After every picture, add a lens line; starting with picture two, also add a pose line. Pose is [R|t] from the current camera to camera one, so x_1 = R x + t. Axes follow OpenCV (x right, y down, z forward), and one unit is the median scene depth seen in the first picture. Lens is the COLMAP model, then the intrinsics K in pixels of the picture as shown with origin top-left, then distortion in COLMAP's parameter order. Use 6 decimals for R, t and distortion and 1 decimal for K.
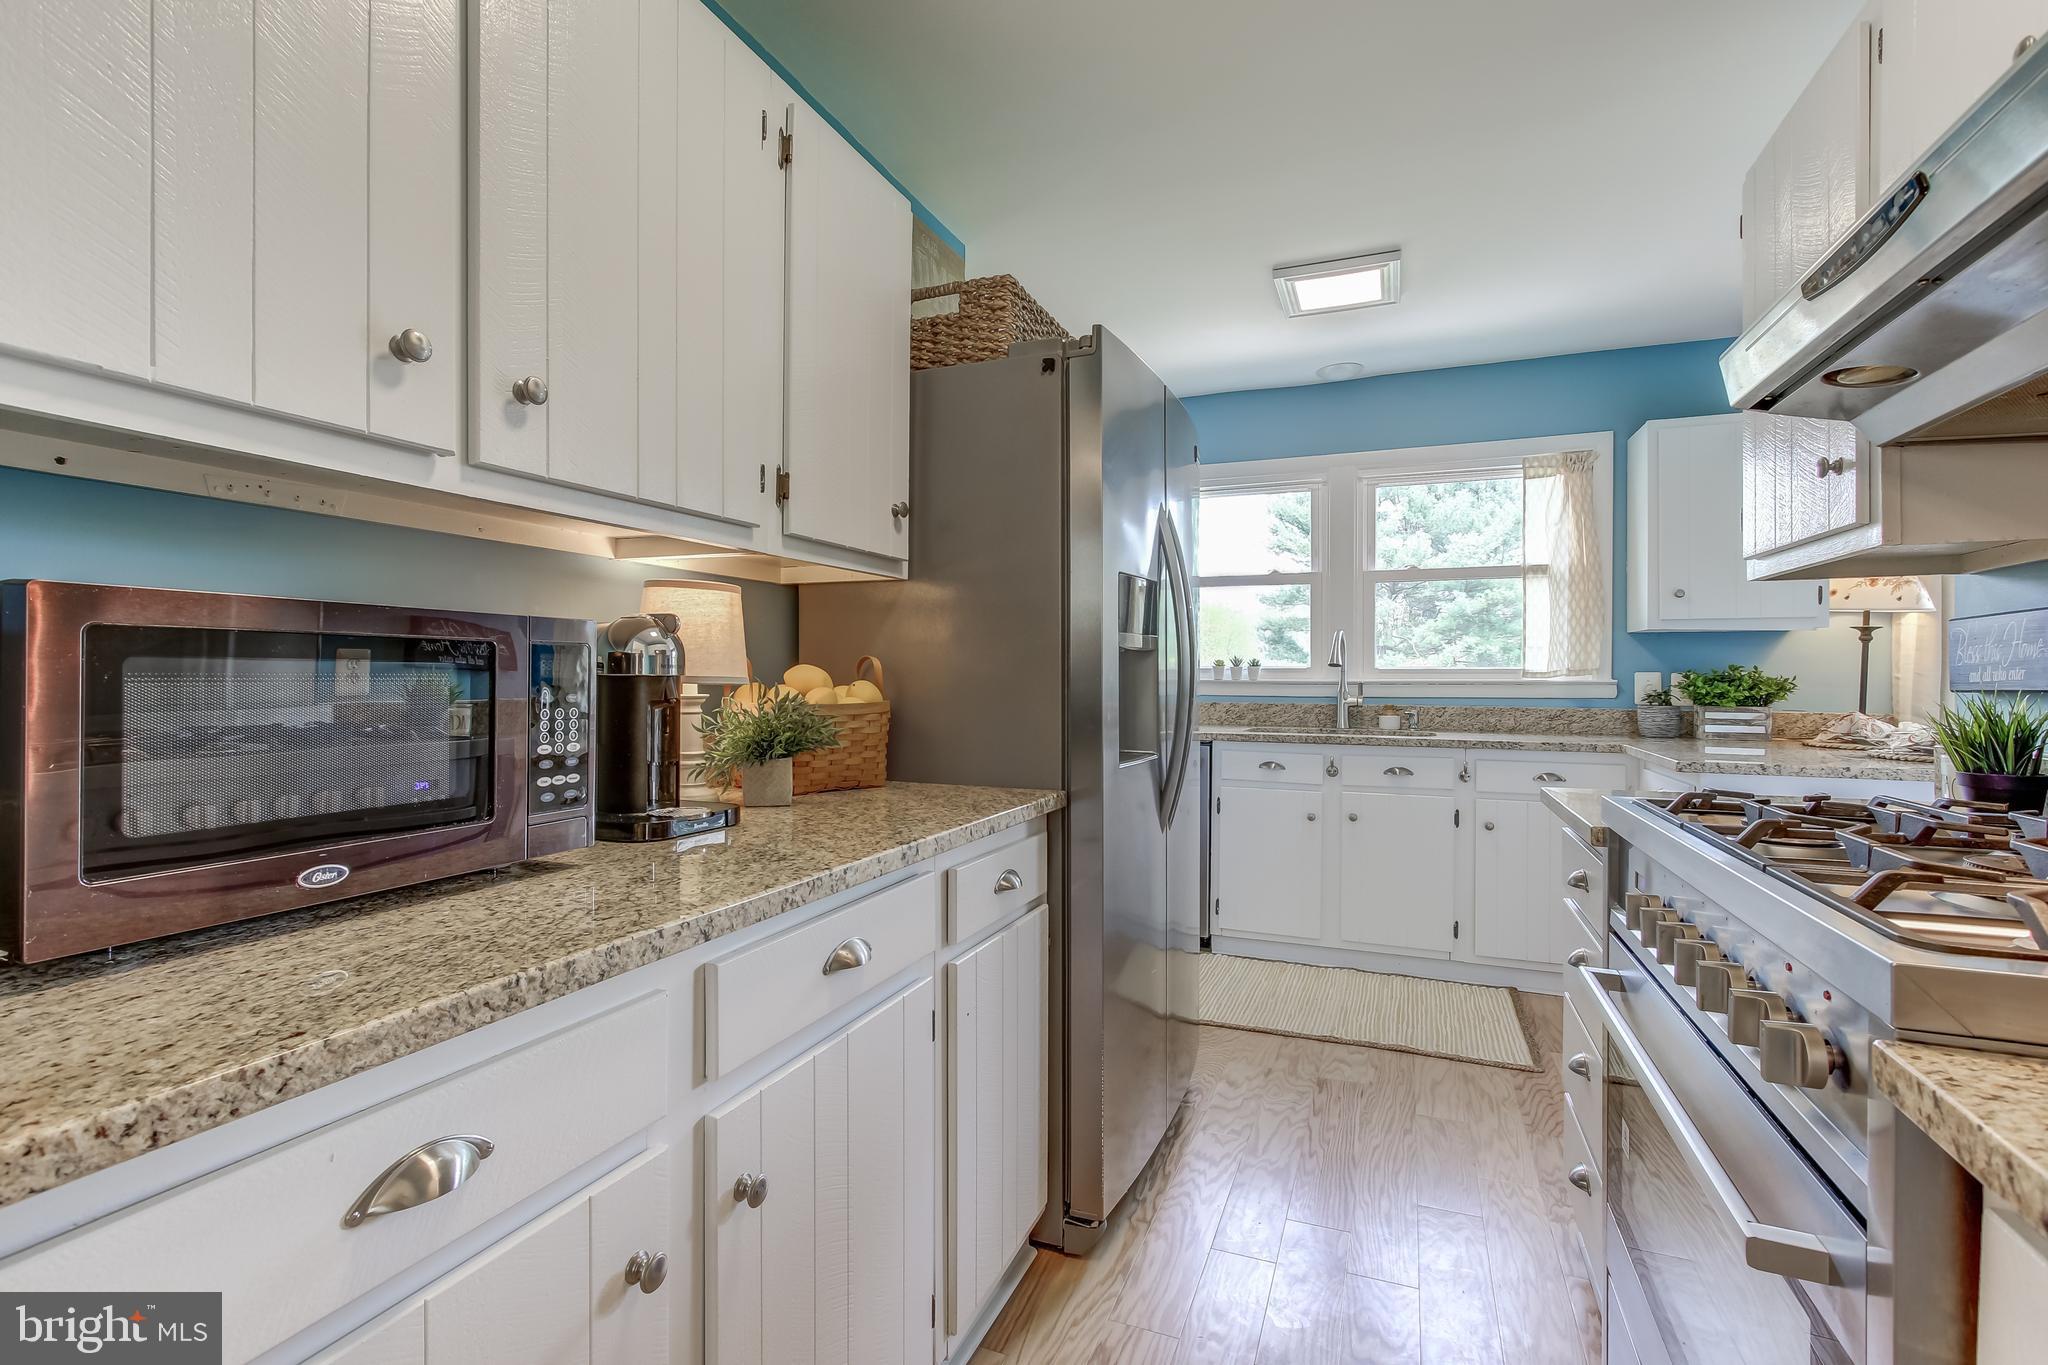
lens RADIAL K [[940.0, 0, 1012.0], [0, 940.0, 671.7], [0, 0, 1]] dist [-0.004693, 0.003141]
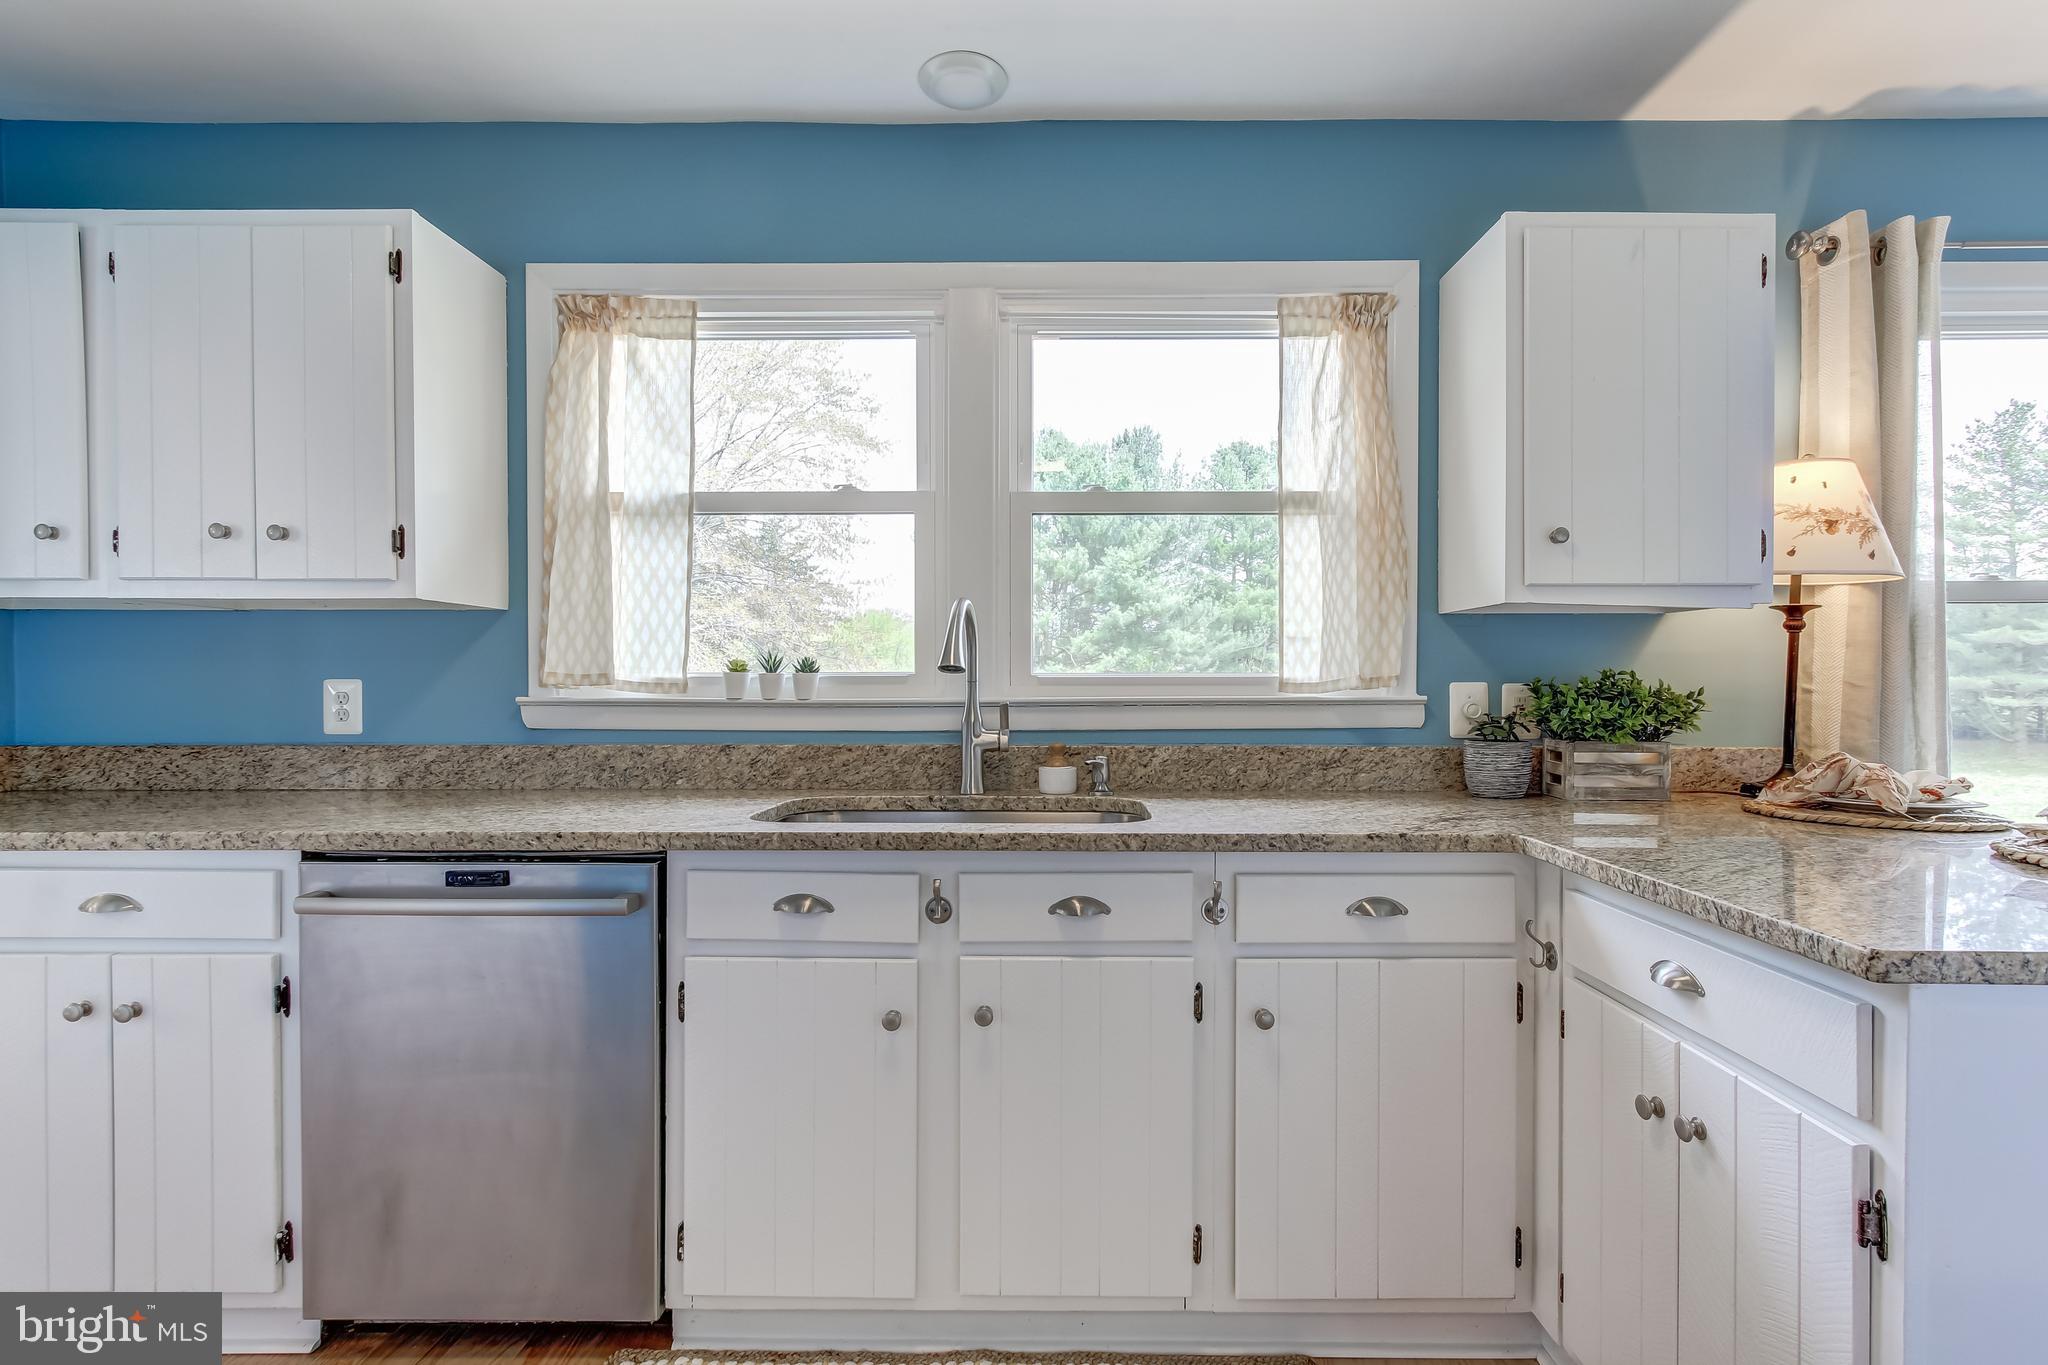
lens RADIAL K [[940.0, 0, 1065.9], [0, 940.0, 699.5], [0, 0, 1]] dist [-0.004693, 0.003141]
pose [[0.921512, -0.009652, 0.388229, 0.270590], [0.002018, 0.999797, 0.020065, -0.001270], [-0.388344, -0.017707, 0.921345, 0.687922]]
